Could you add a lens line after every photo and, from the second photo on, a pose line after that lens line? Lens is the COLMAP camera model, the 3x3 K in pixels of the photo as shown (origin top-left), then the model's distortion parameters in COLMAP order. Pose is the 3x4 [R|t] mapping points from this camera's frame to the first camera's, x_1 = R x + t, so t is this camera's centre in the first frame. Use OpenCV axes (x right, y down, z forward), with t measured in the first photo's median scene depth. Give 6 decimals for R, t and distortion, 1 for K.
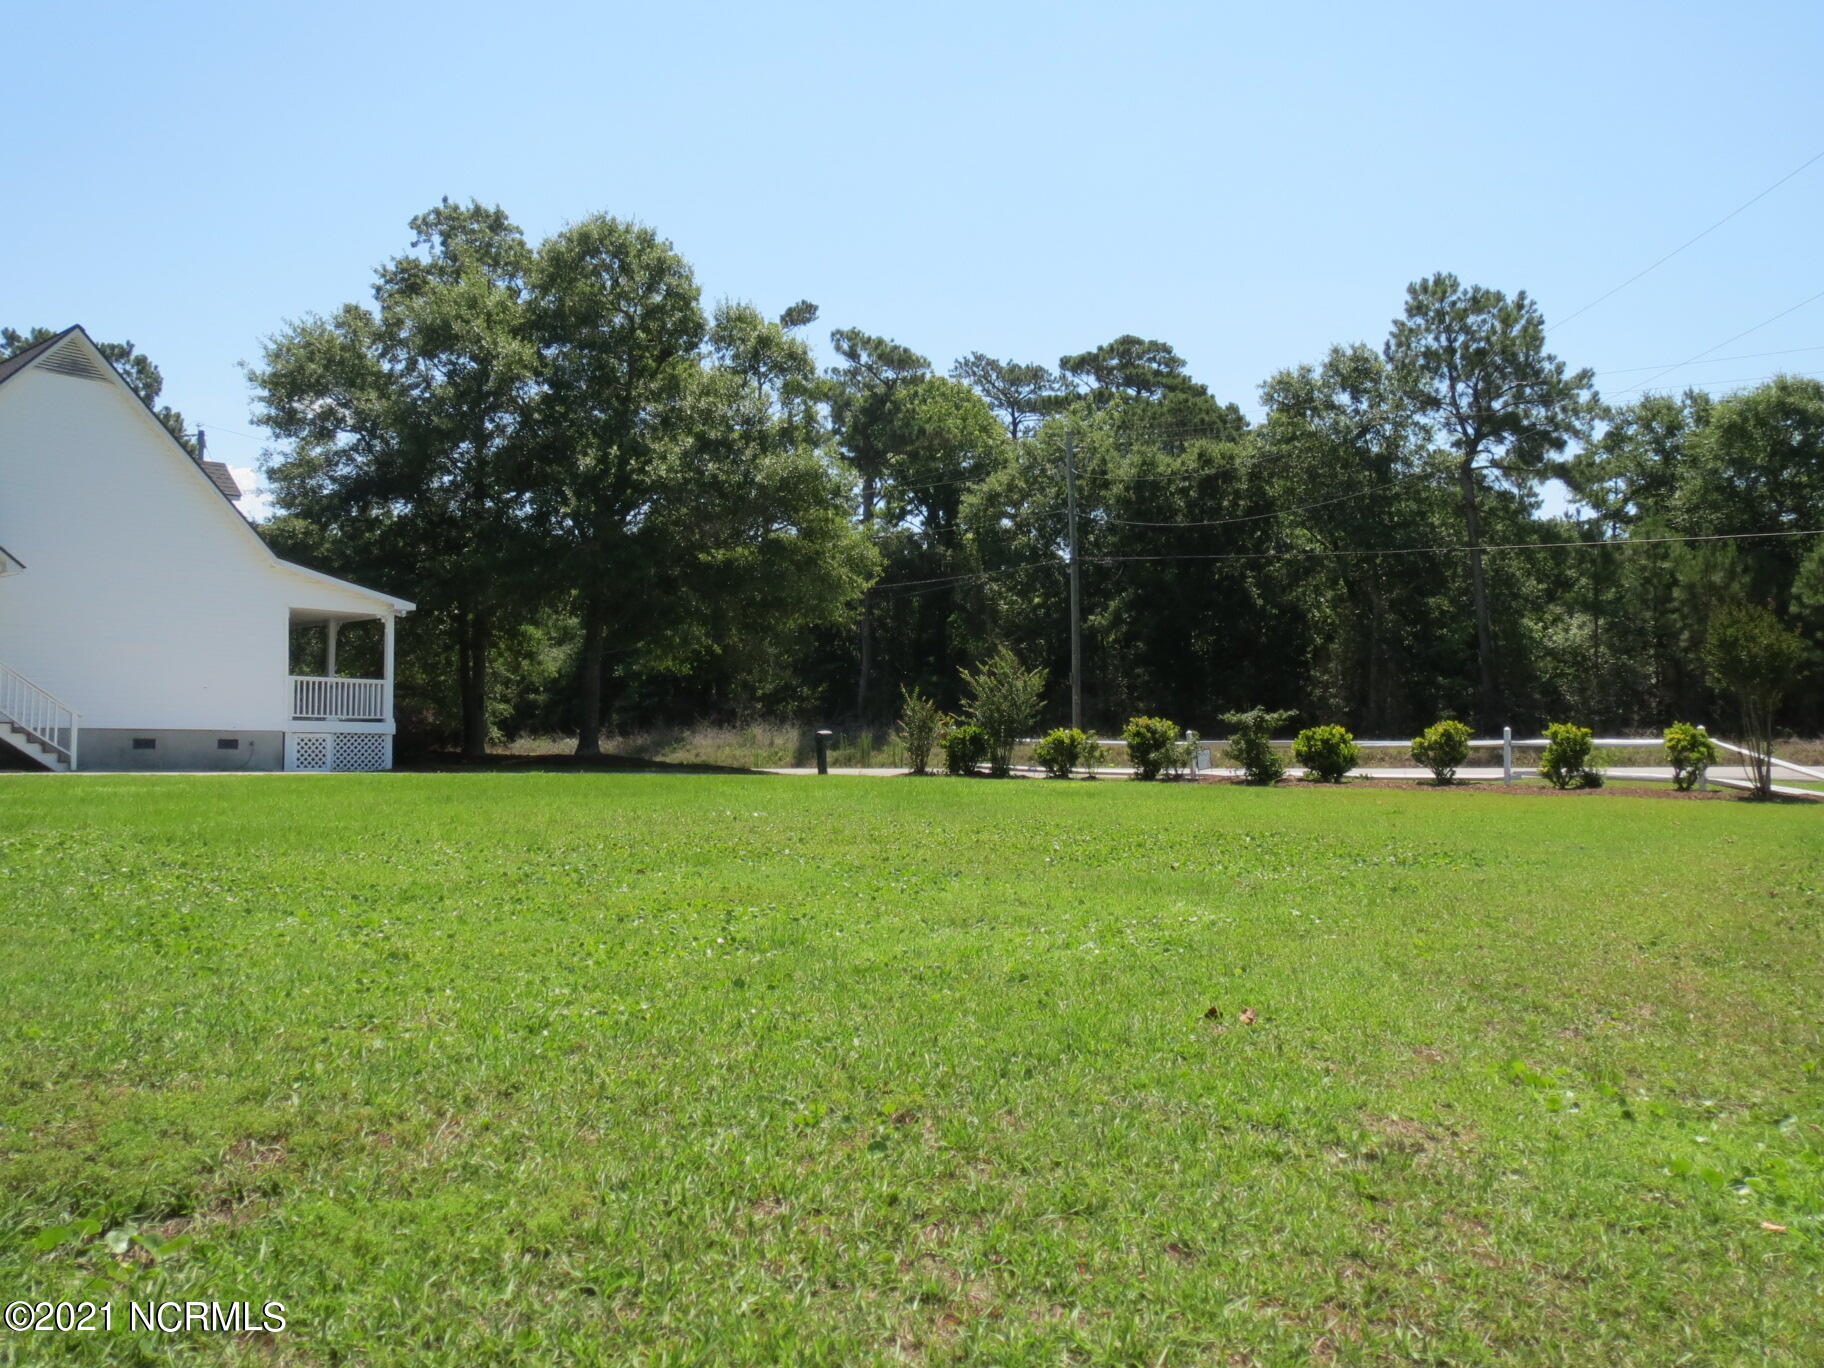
lens RADIAL K [[1545.2, 0, 915.2], [0, 1545.2, 696.3], [0, 0, 1]] dist [-0.023319, 0.021007]
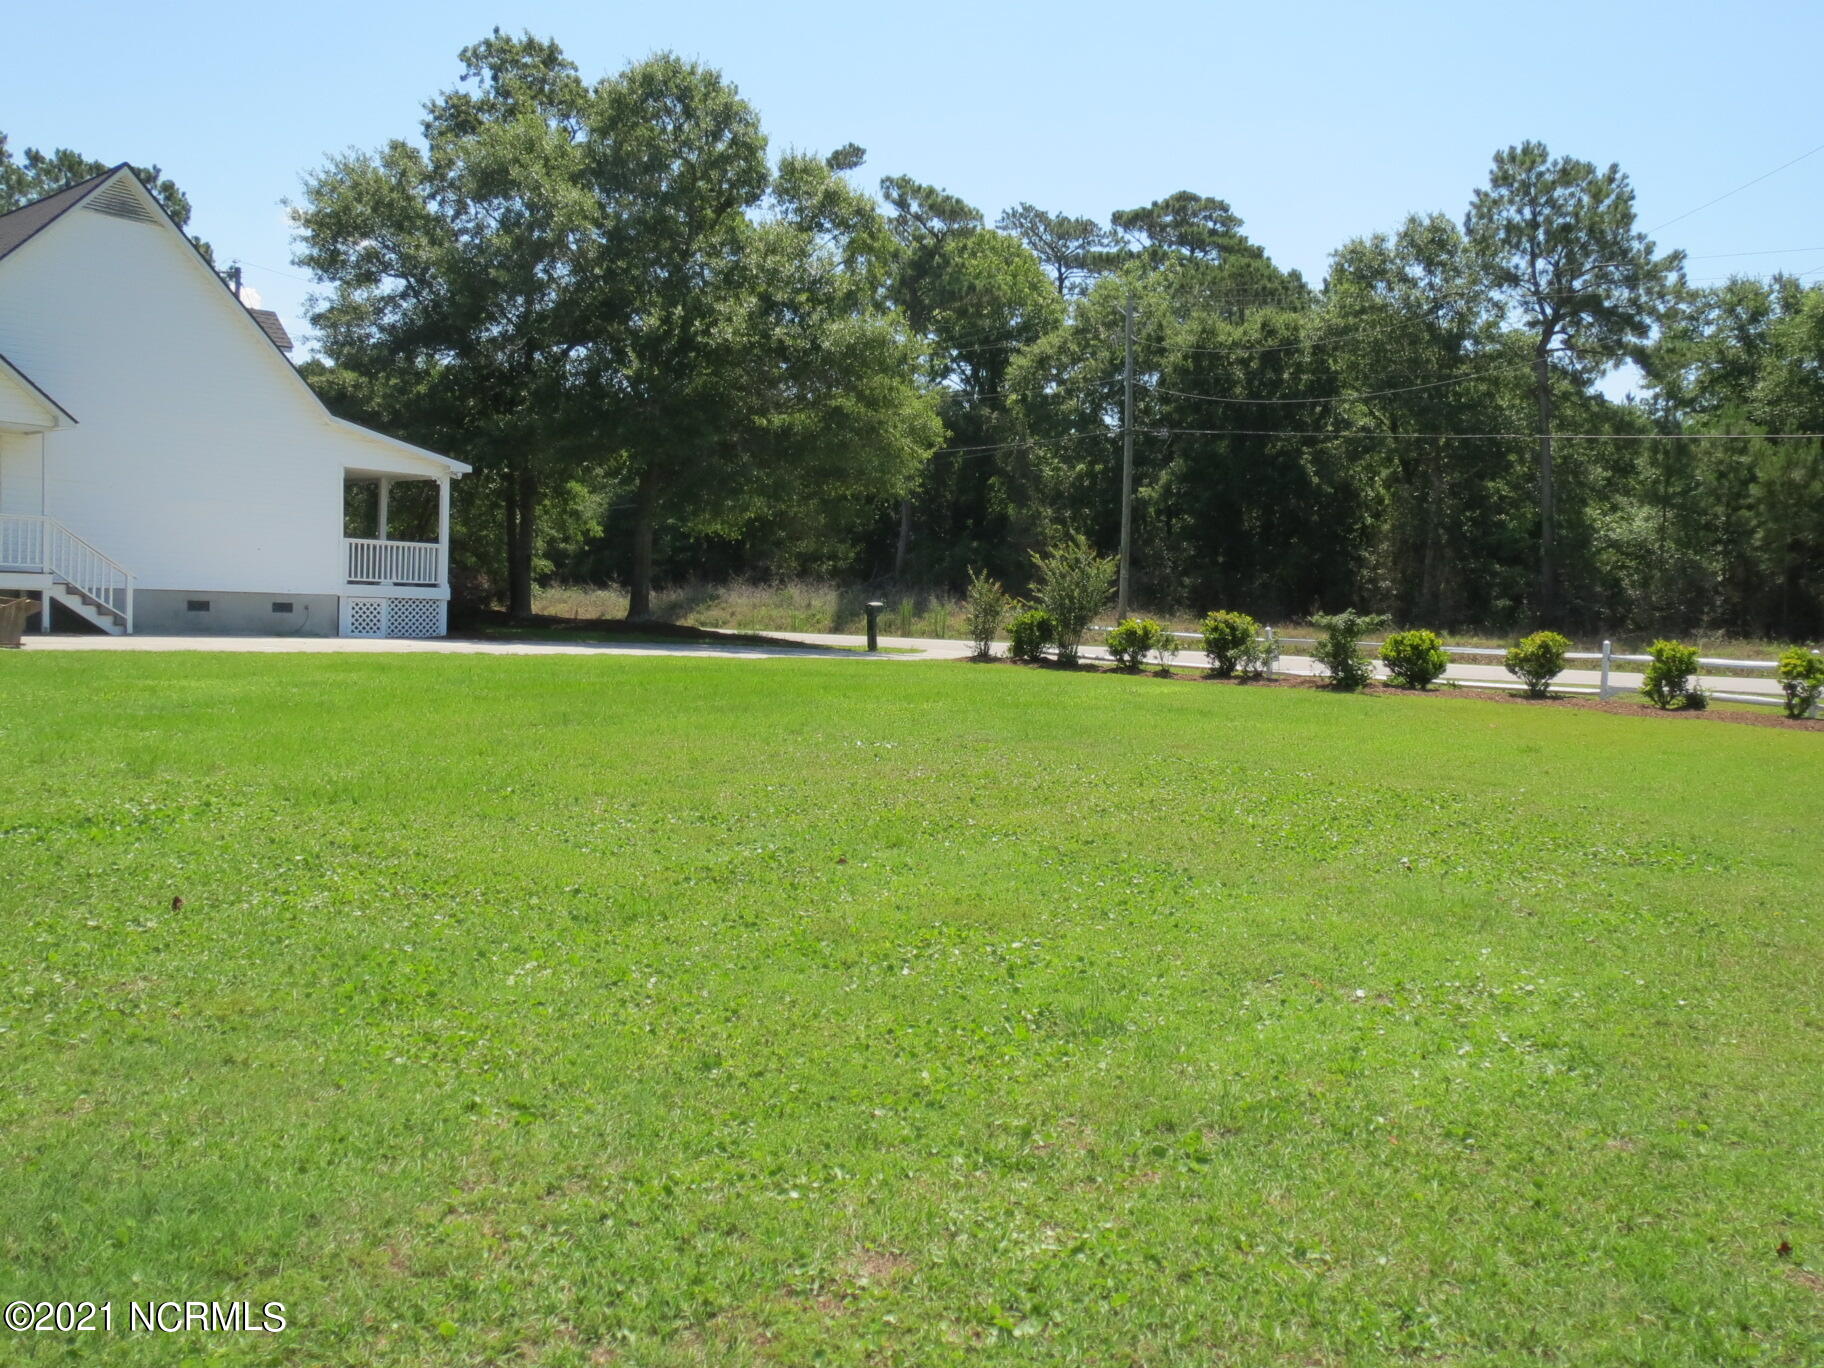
lens RADIAL K [[1545.2, 0, 913.7], [0, 1545.2, 691.3], [0, 0, 1]] dist [-0.023319, 0.021007]
pose [[0.999353, 0.035511, -0.005717, -0.028490], [-0.034813, 0.994924, 0.094419, -0.015825], [0.009041, -0.094159, 0.995516, 0.020361]]
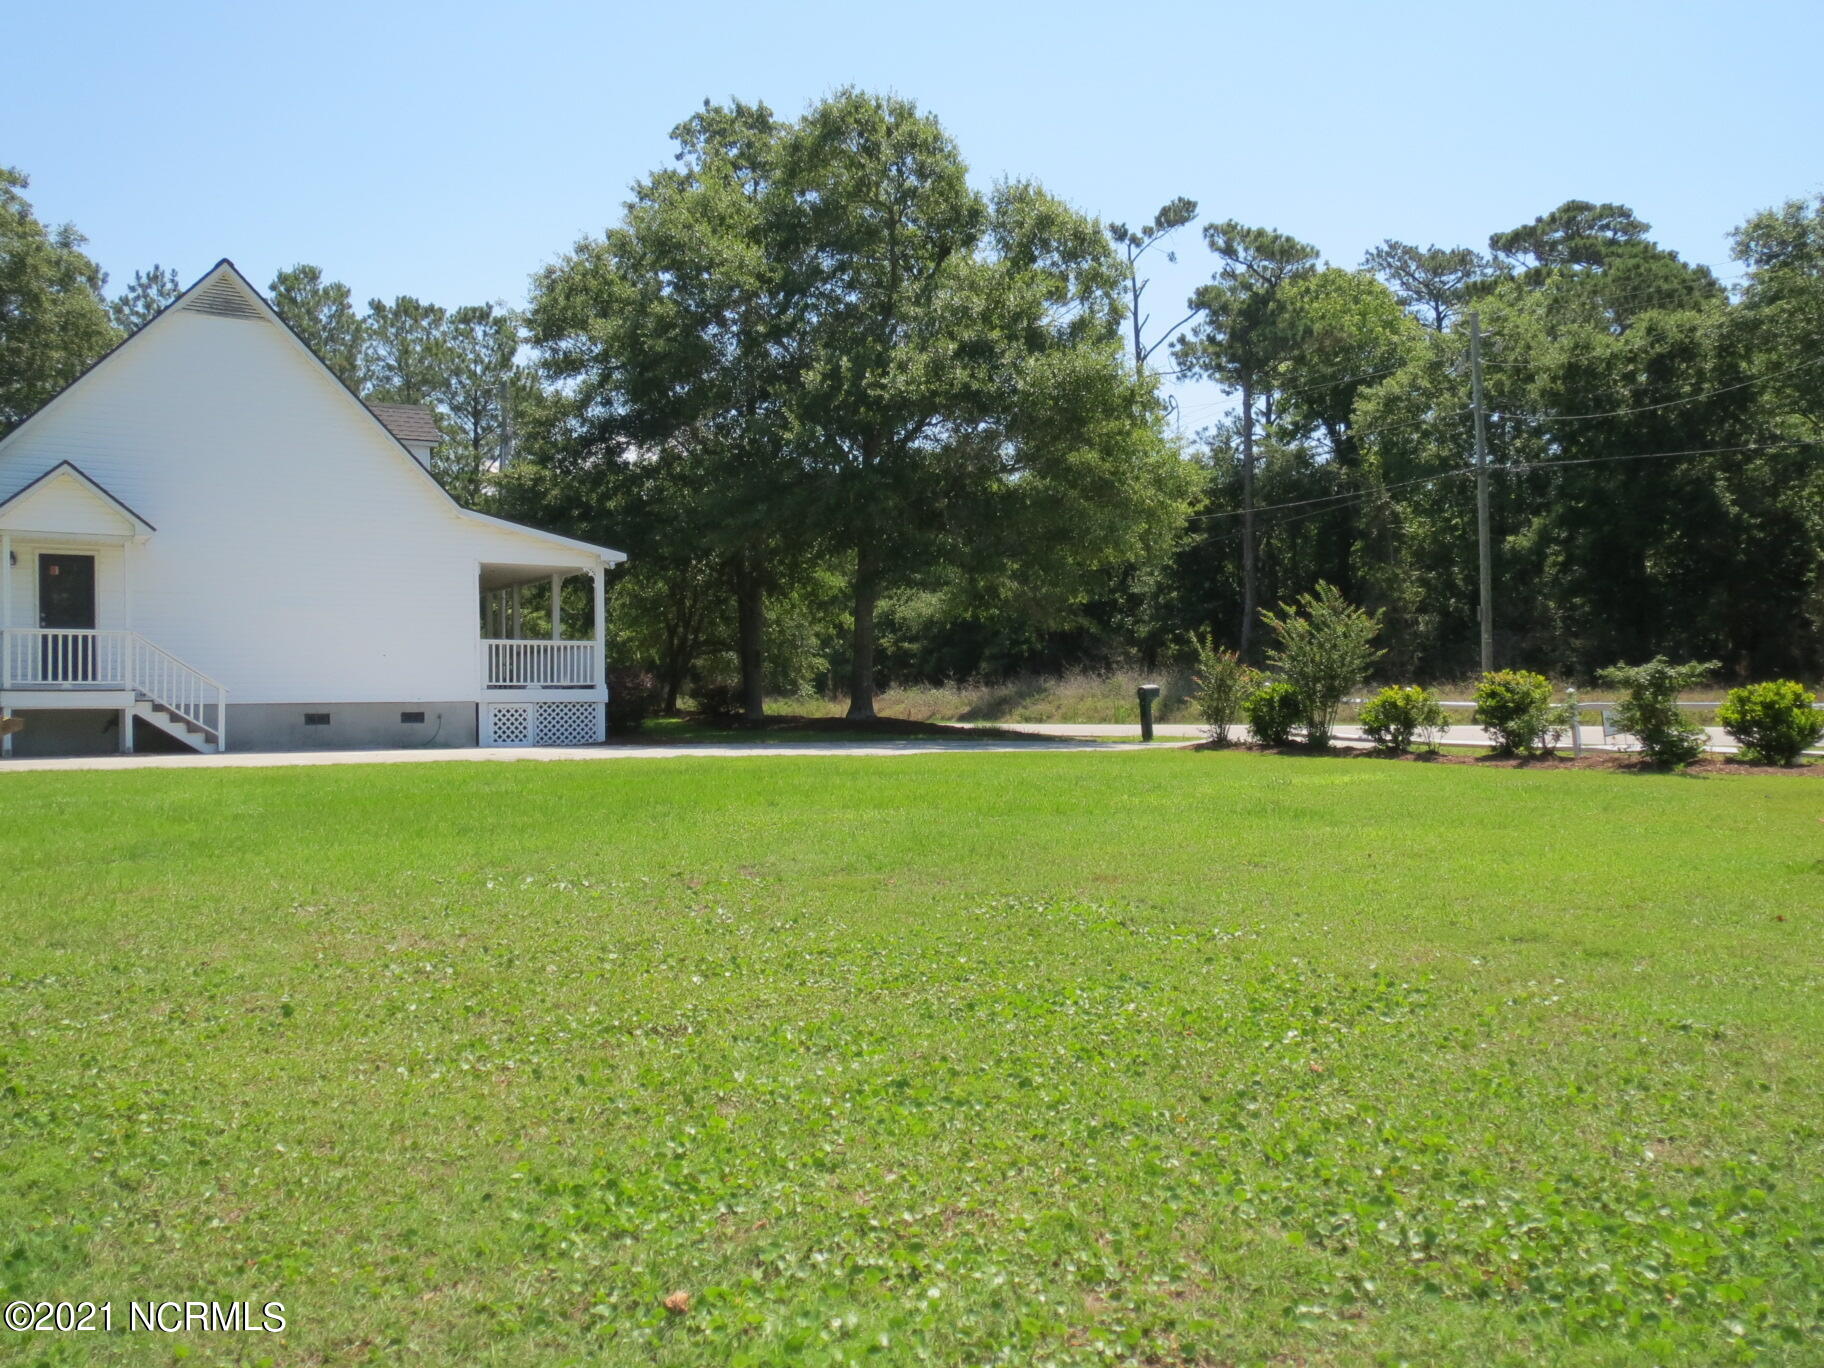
lens RADIAL K [[1545.2, 0, 906.9], [0, 1545.2, 692.8], [0, 0, 1]] dist [-0.023319, 0.021007]
pose [[0.955124, -0.011545, -0.295981, 0.069354], [0.022604, 0.999167, 0.033969, -0.005312], [0.295342, -0.039135, 0.954590, 0.160702]]
